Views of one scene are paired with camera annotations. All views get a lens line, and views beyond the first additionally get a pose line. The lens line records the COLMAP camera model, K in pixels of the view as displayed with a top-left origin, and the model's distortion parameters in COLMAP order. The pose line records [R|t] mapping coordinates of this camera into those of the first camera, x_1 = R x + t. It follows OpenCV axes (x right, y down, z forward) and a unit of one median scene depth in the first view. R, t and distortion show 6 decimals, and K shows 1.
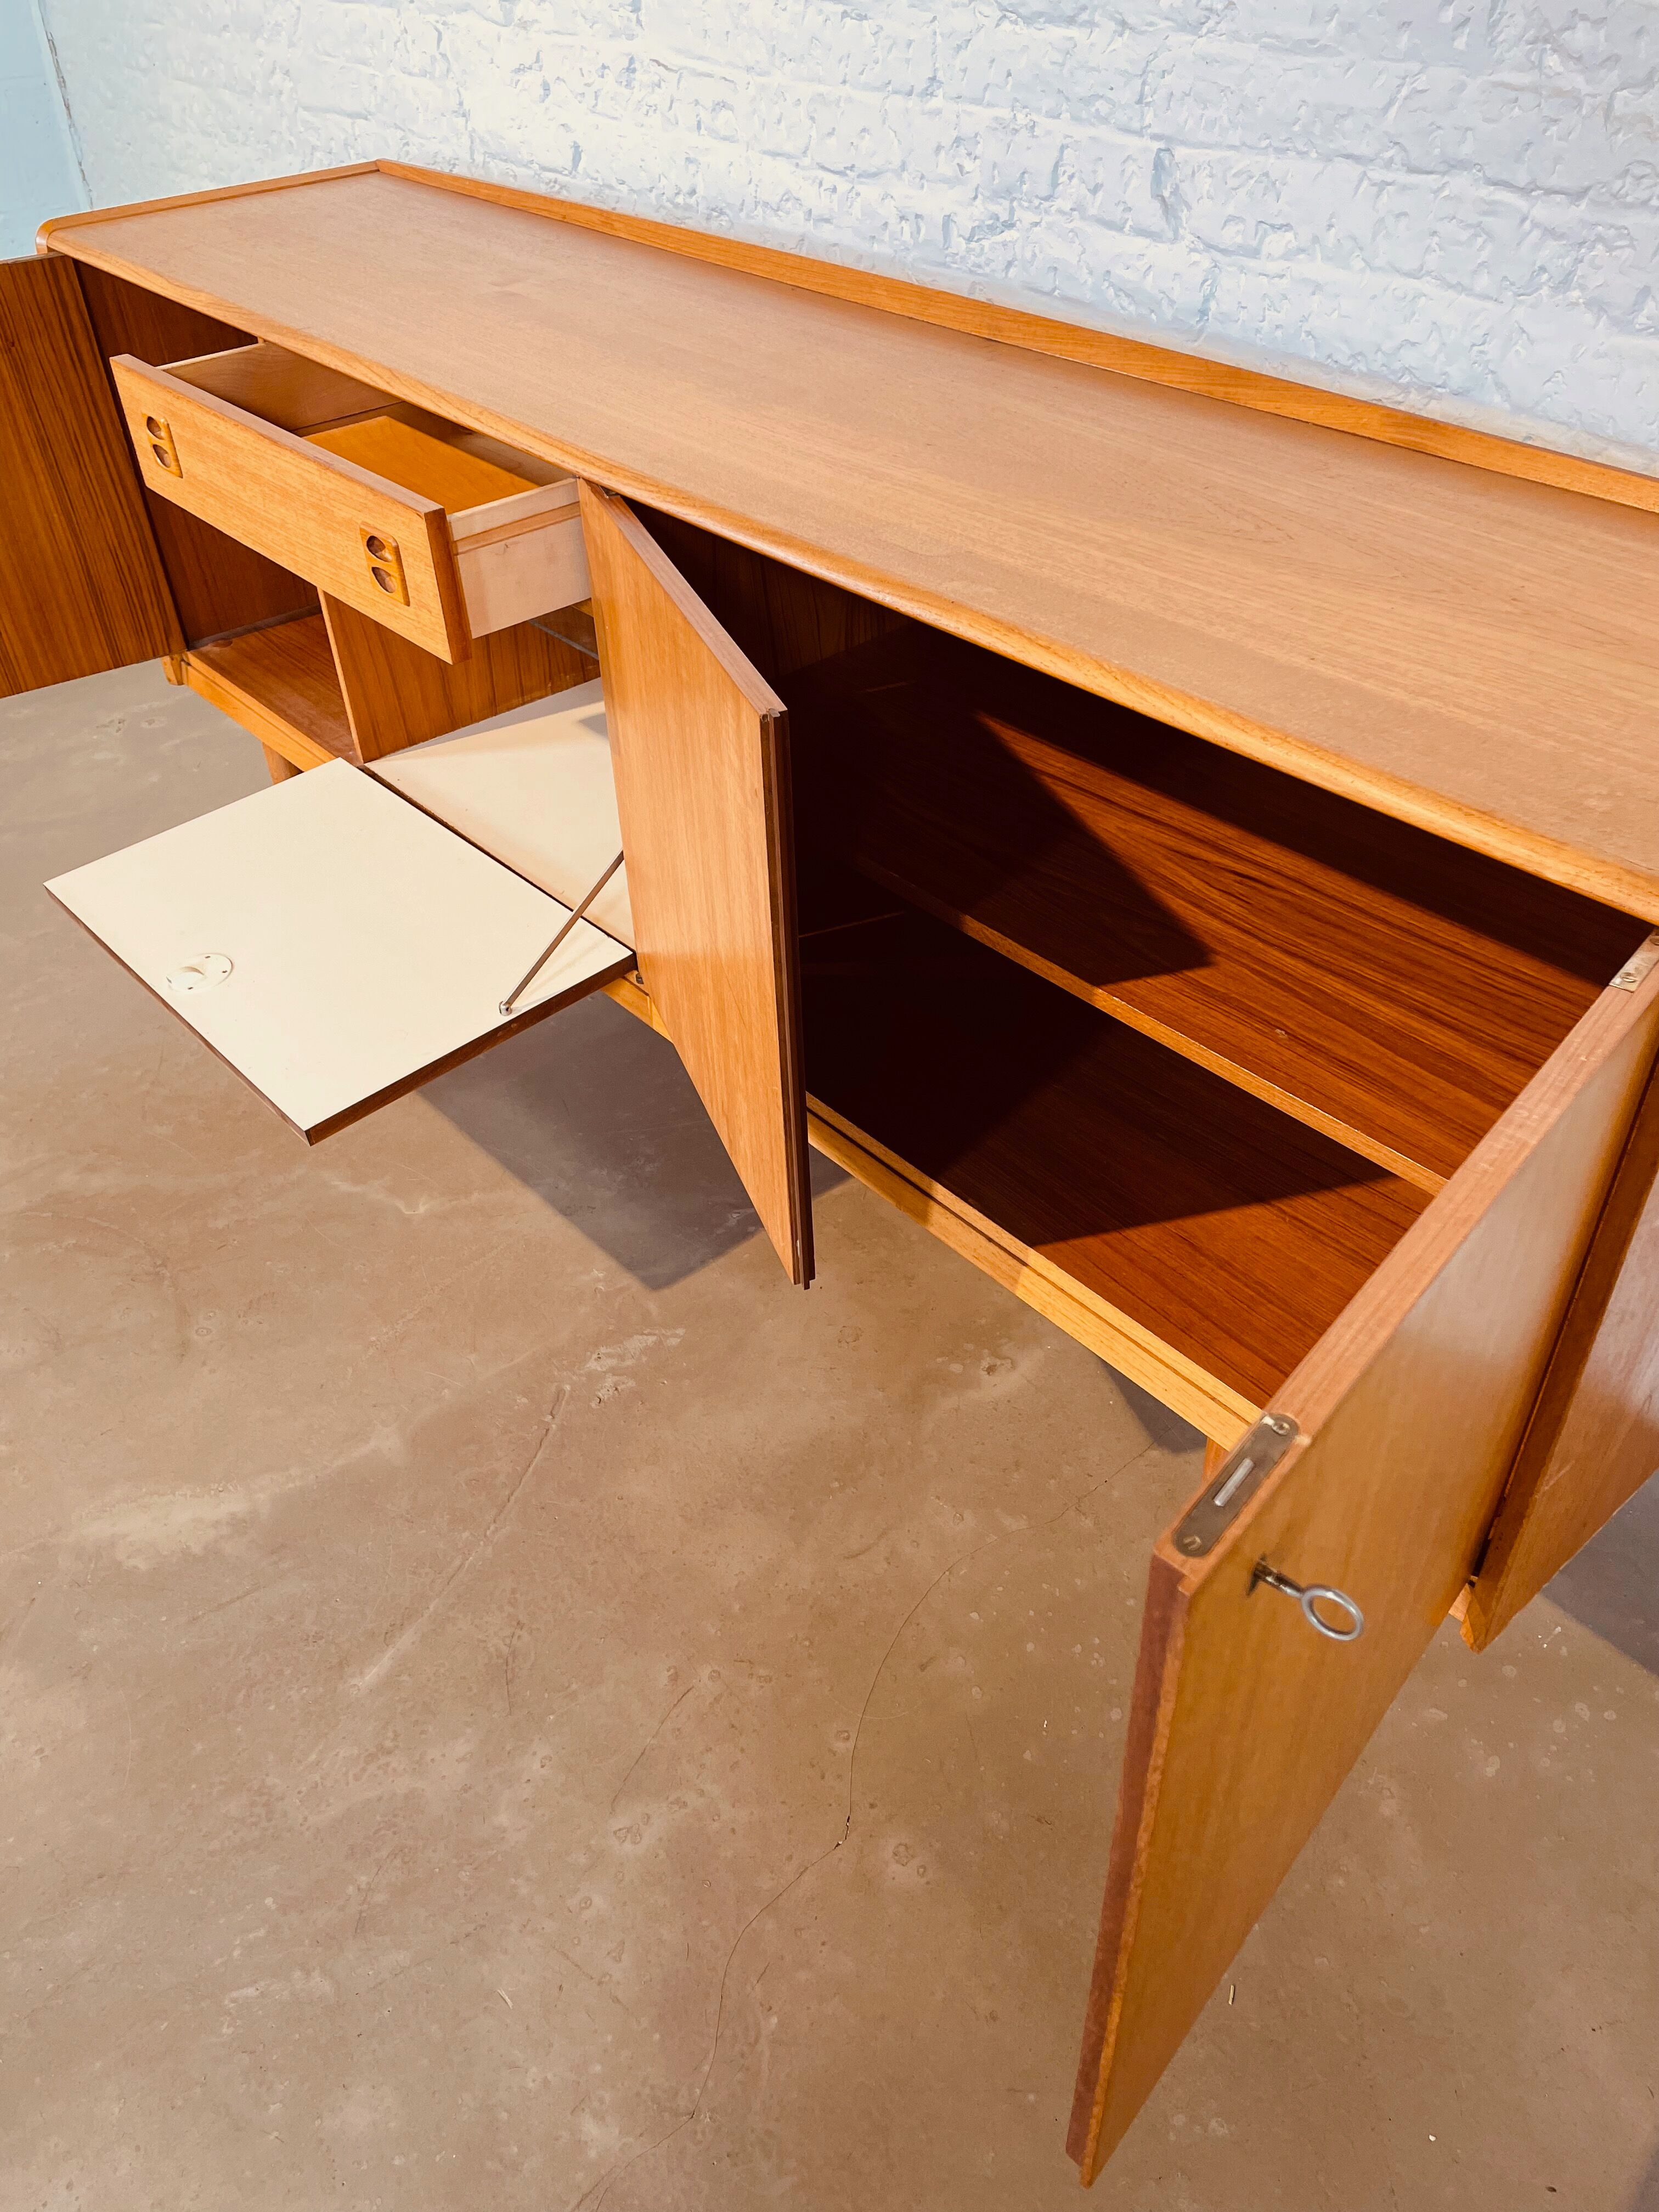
lens RADIAL K [[1662.1, 0, 837.4], [0, 1662.1, 1090.7], [0, 0, 1]] dist [0.089896, -0.111087]
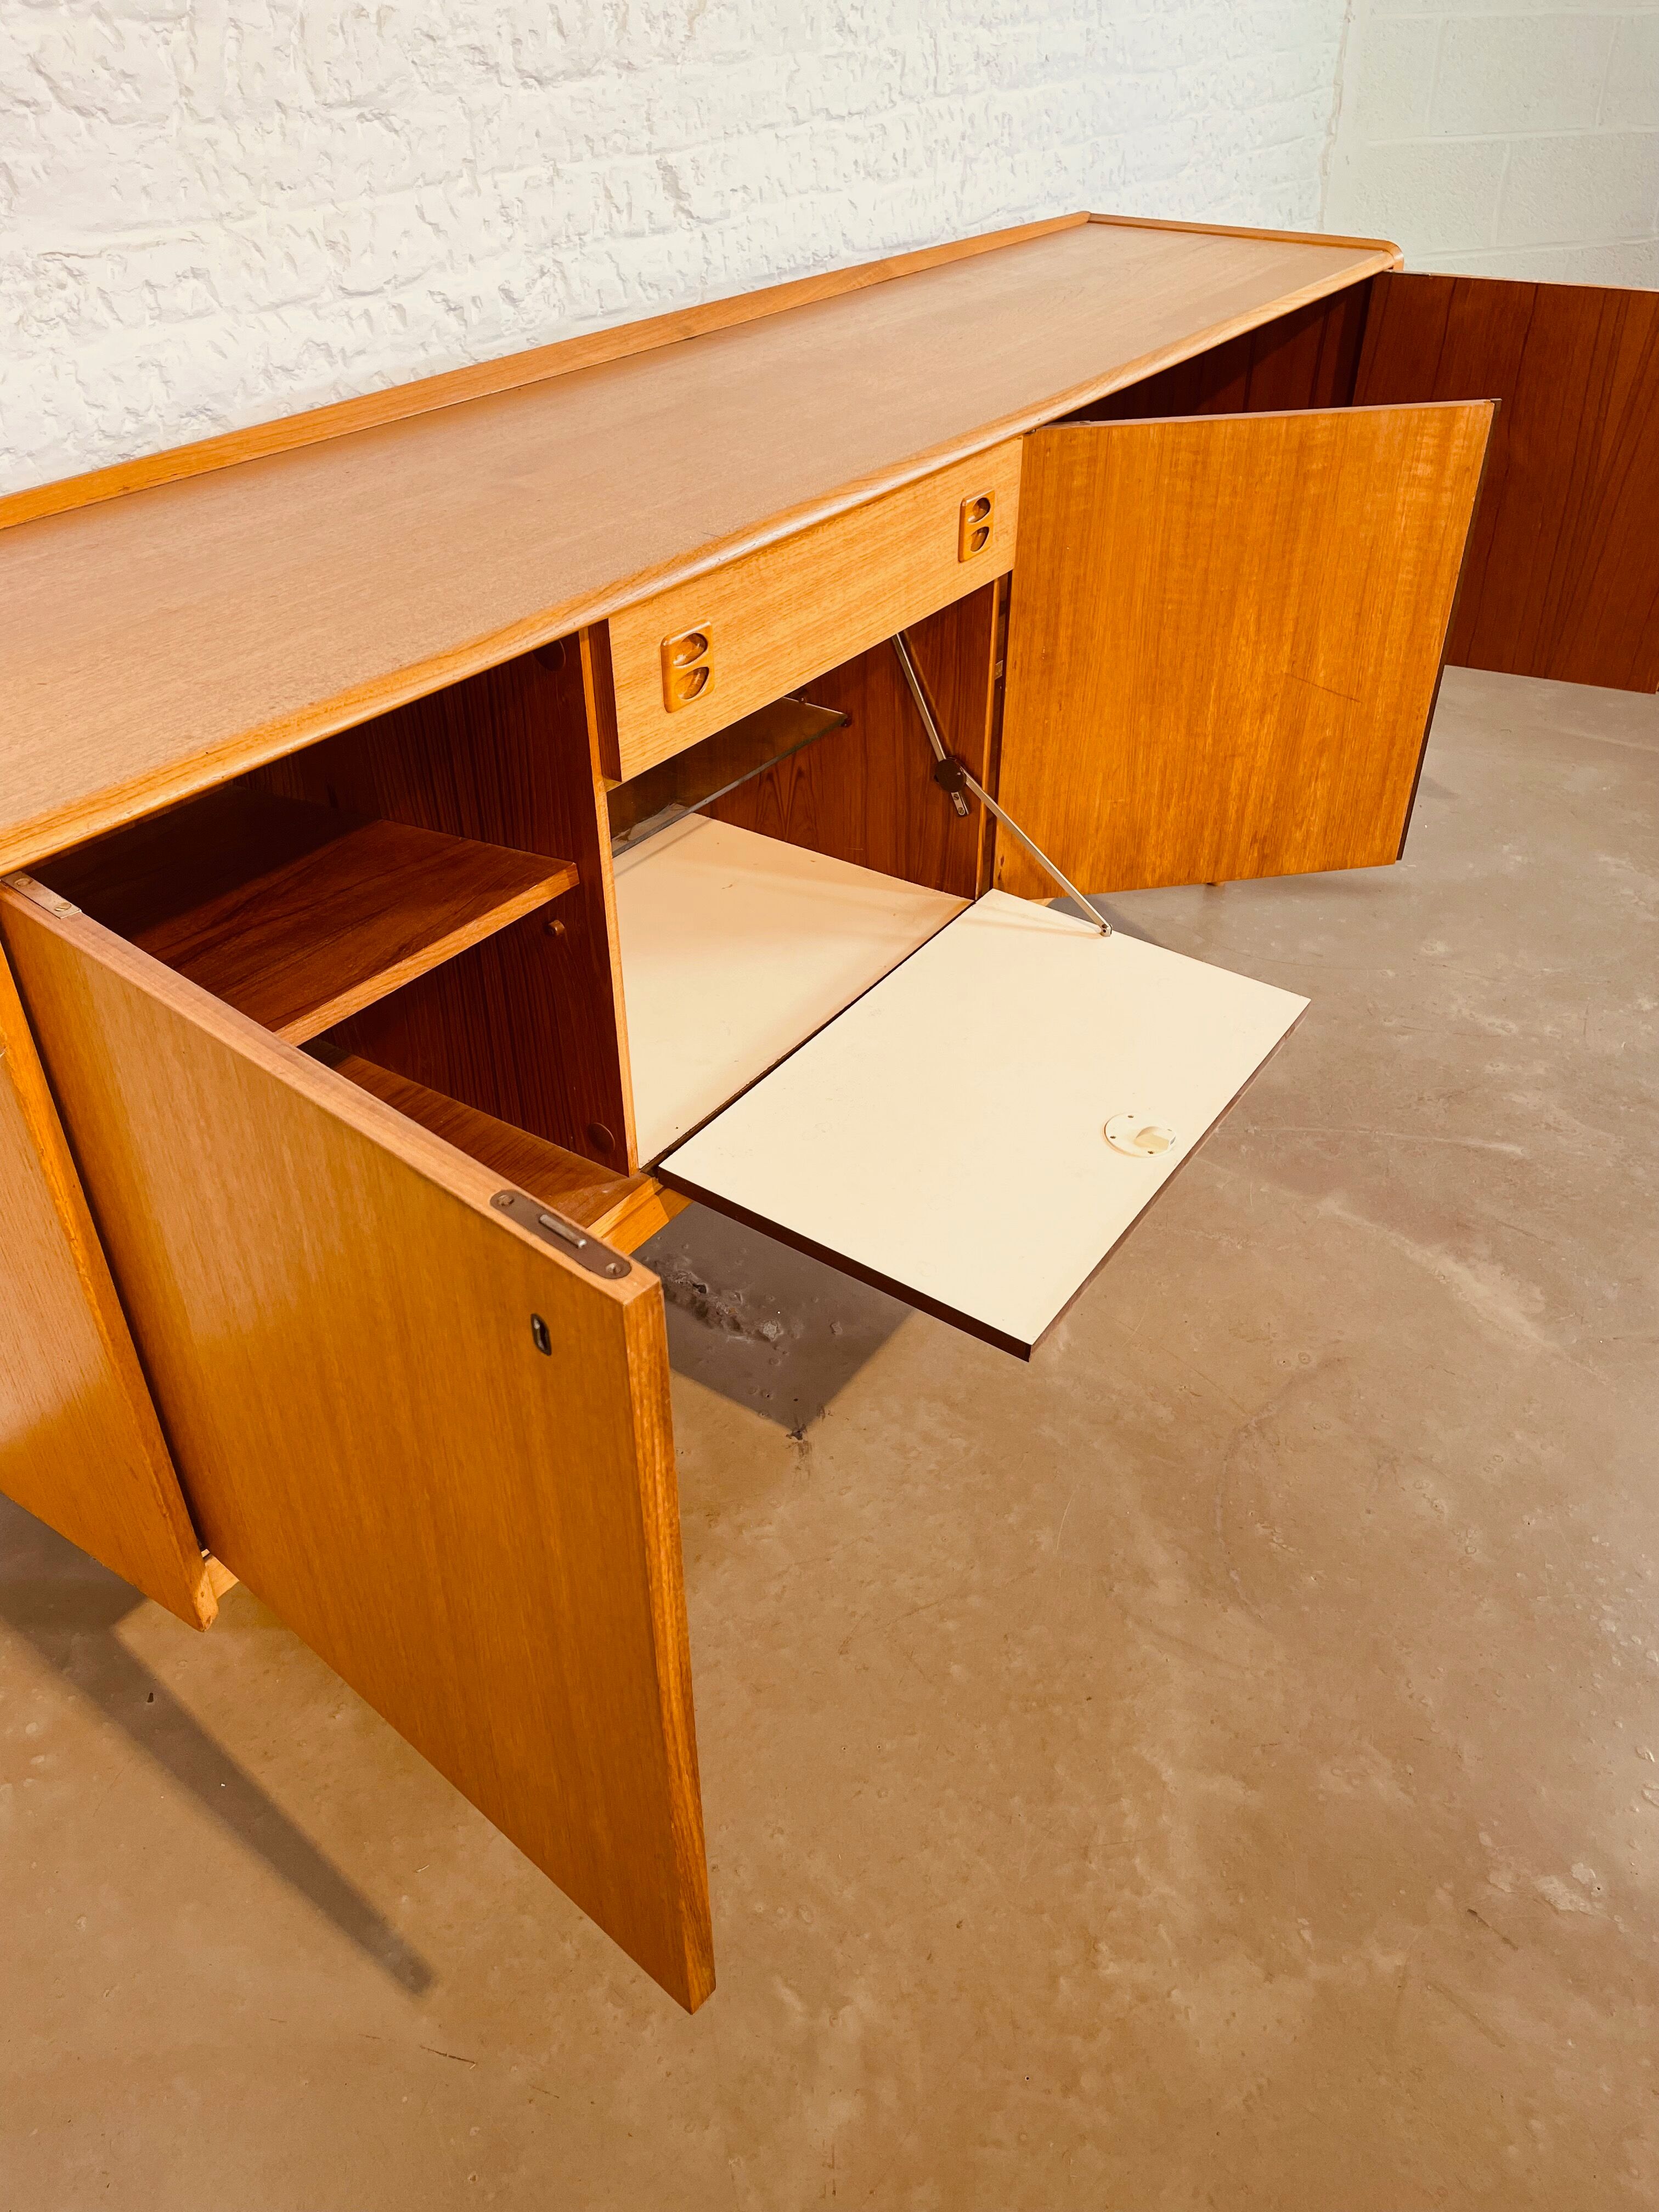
lens RADIAL K [[1662.1, 0, 837.4], [0, 1662.1, 1090.7], [0, 0, 1]] dist [0.089896, -0.111087]
pose [[-0.248490, -0.535419, 0.807205, -1.272742], [0.615635, 0.556078, 0.558364, -0.825405], [-0.747828, 0.635691, 0.191443, 1.147563]]
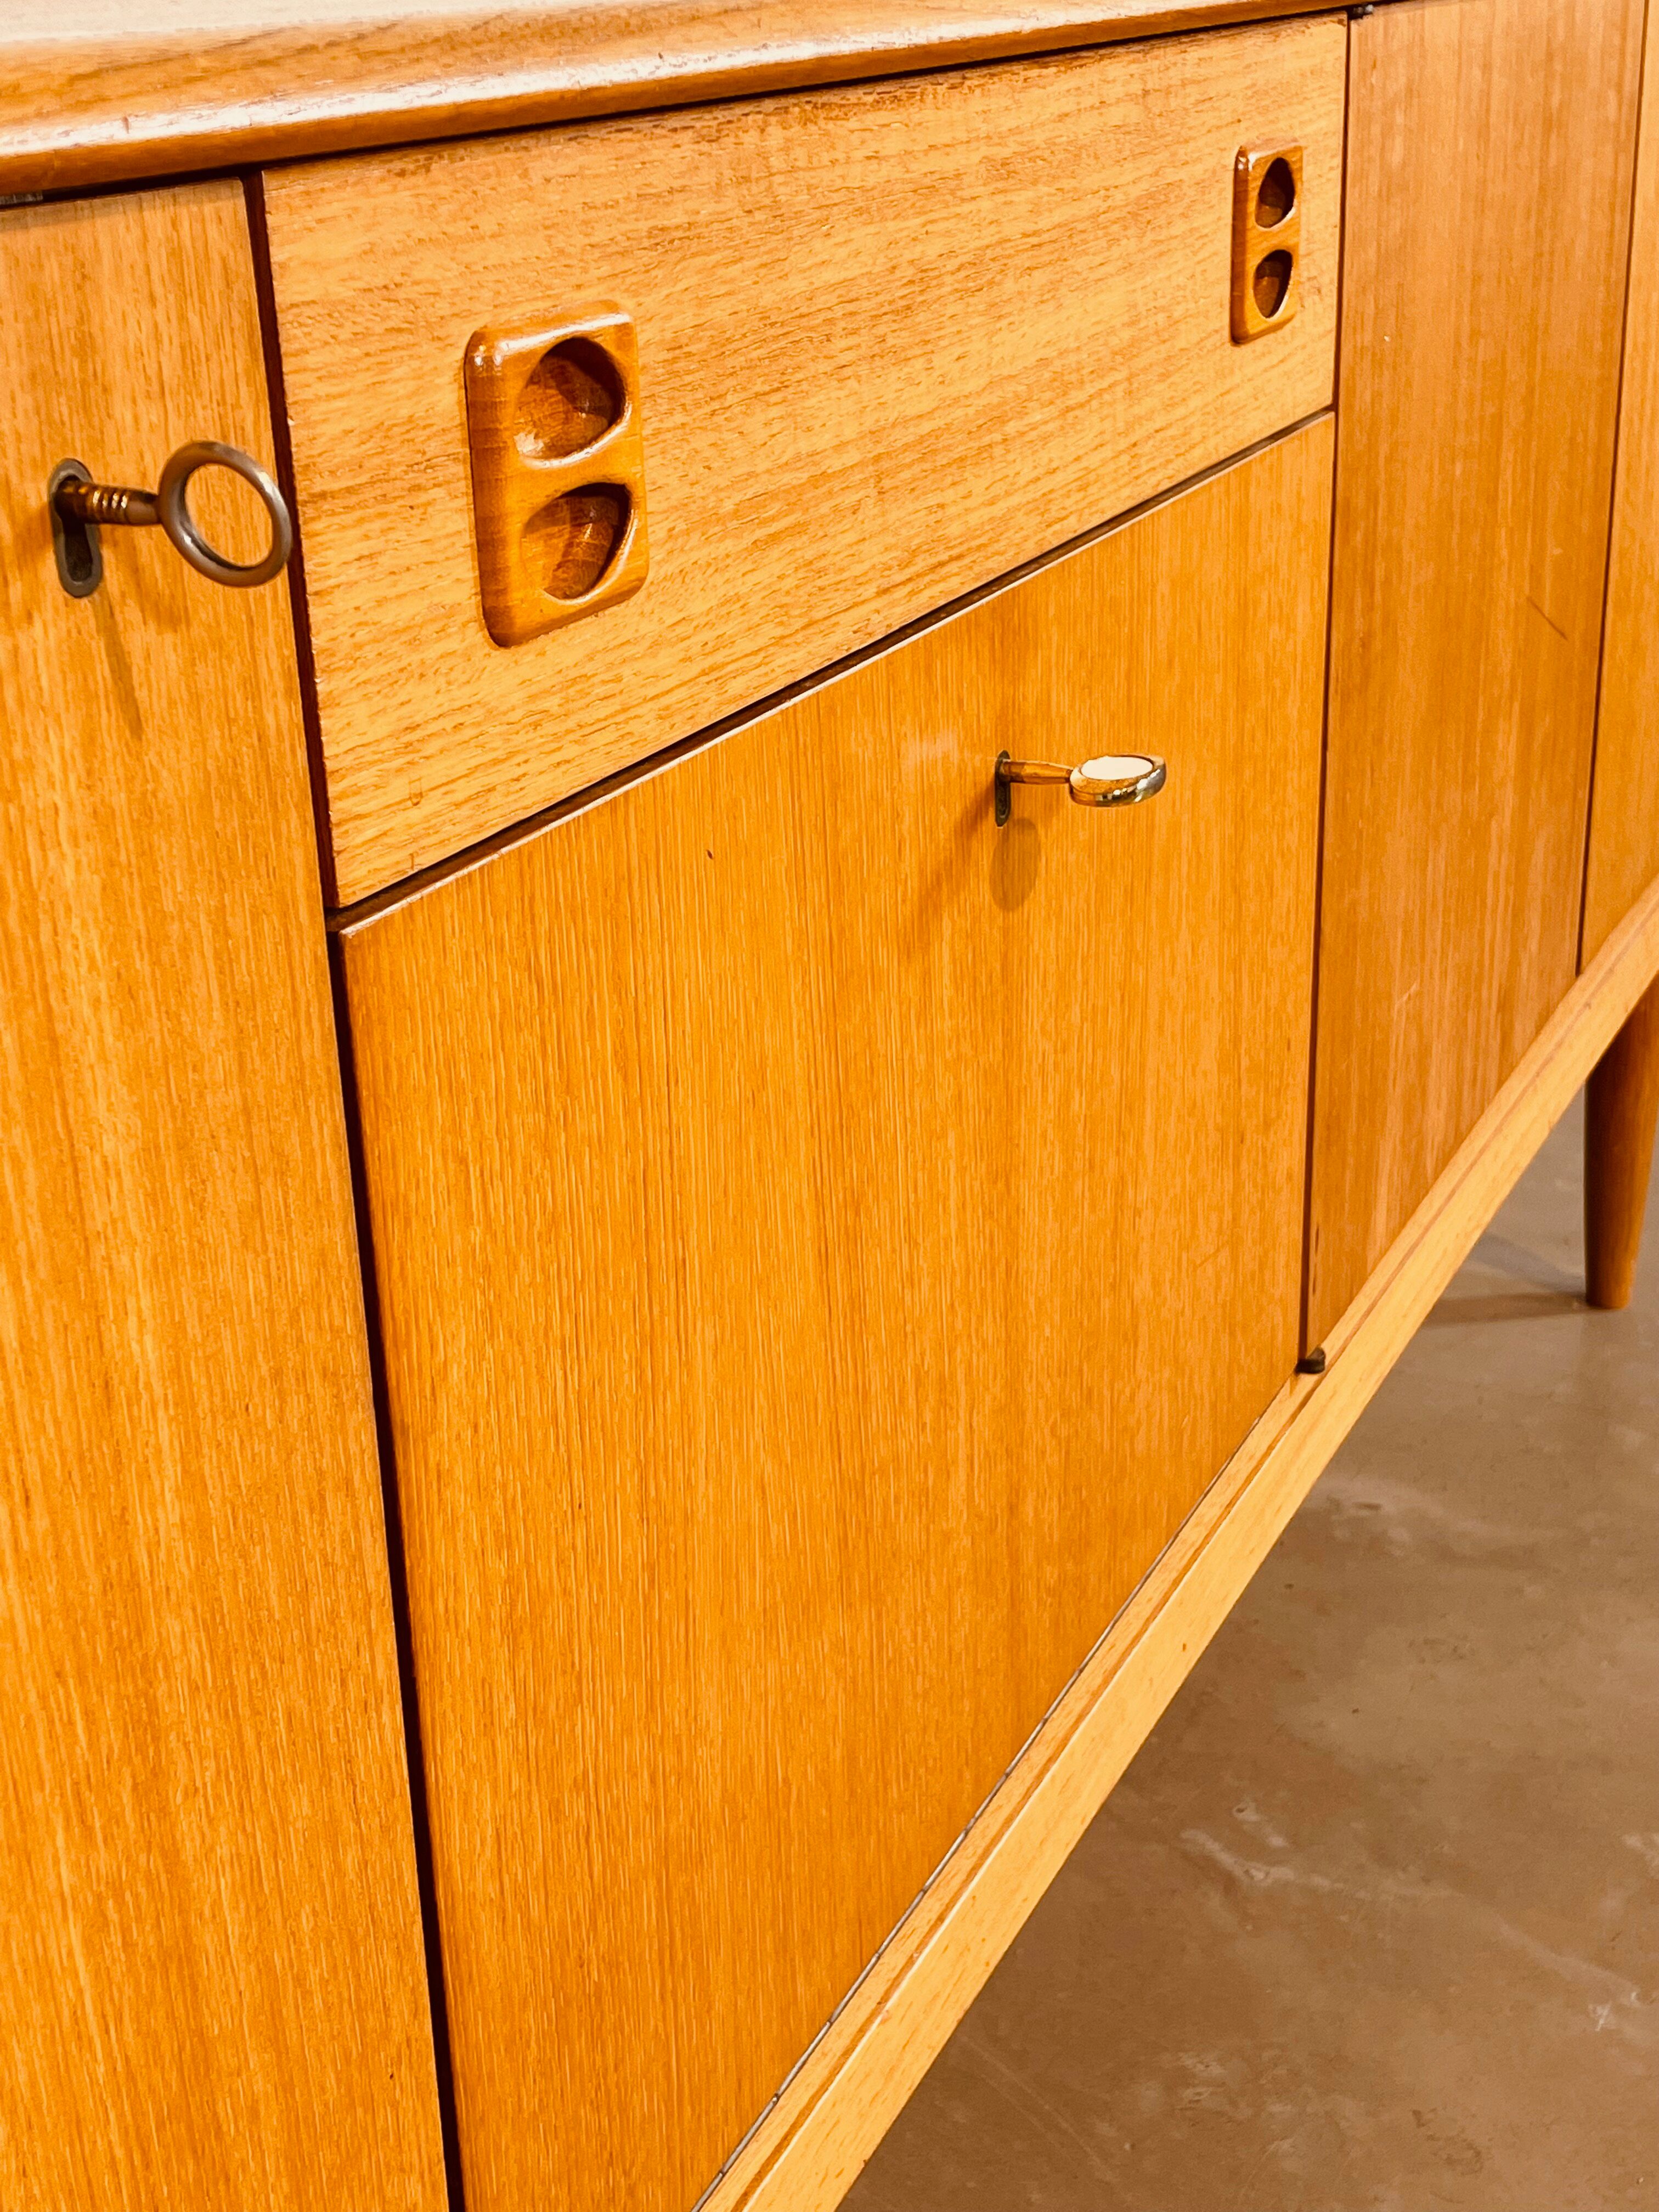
lens RADIAL K [[2908.2, 0, 823.3], [0, 2908.2, 1121.9], [0, 0, 1]] dist [0.127799, -0.267935]
pose [[-0.380368, -0.312805, 0.870329, -0.794699], [0.616175, 0.616060, 0.490711, -0.618852], [-0.689672, 0.722927, -0.041587, 1.291970]]
